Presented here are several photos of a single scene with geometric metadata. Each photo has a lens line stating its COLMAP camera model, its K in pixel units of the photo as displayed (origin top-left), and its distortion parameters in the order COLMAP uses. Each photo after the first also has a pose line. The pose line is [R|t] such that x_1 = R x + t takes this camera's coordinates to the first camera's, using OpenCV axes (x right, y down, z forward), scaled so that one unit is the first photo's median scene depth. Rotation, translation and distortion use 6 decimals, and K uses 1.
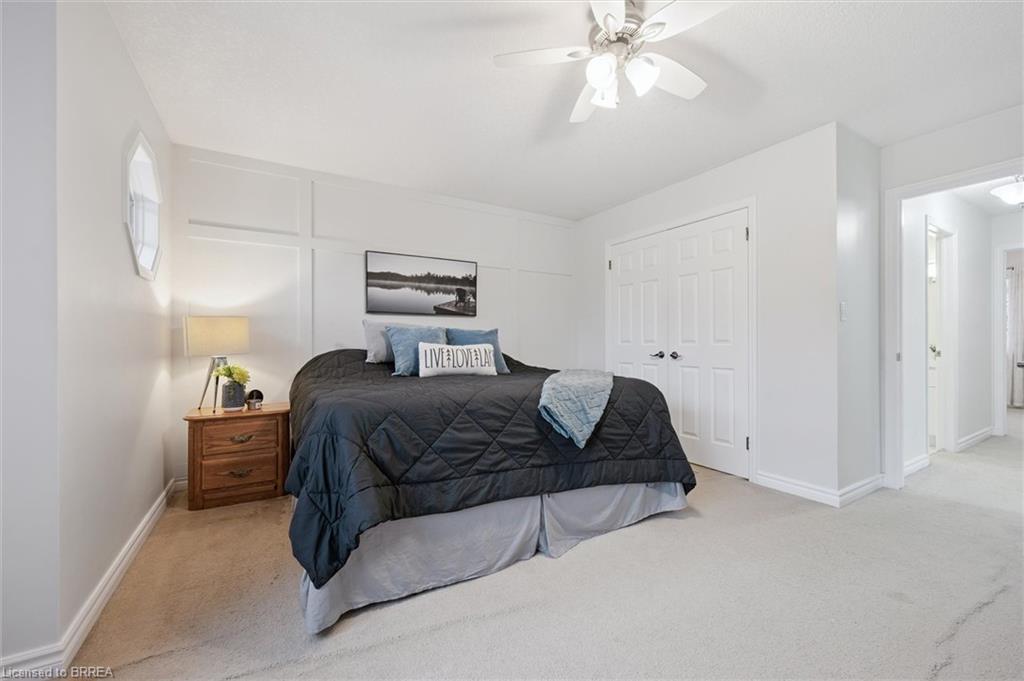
lens RADIAL K [[405.5, 0, 511.3], [0, 405.5, 341.8], [0, 0, 1]] dist [-0.000382, -0.000363]
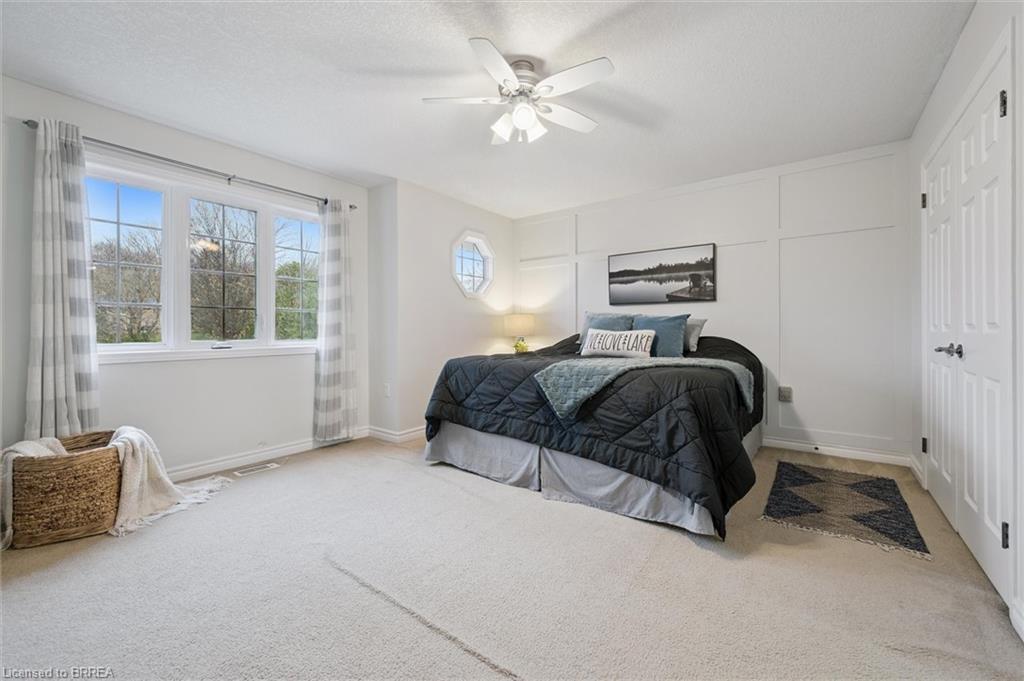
lens RADIAL K [[405.5, 0, 515.3], [0, 405.5, 332.6], [0, 0, 1]] dist [-0.000382, -0.000363]
pose [[0.389198, 0.007480, -0.921124, 0.774898], [0.003762, 0.999946, 0.009709, 0.000880], [0.921146, -0.007244, 0.389149, 0.266489]]
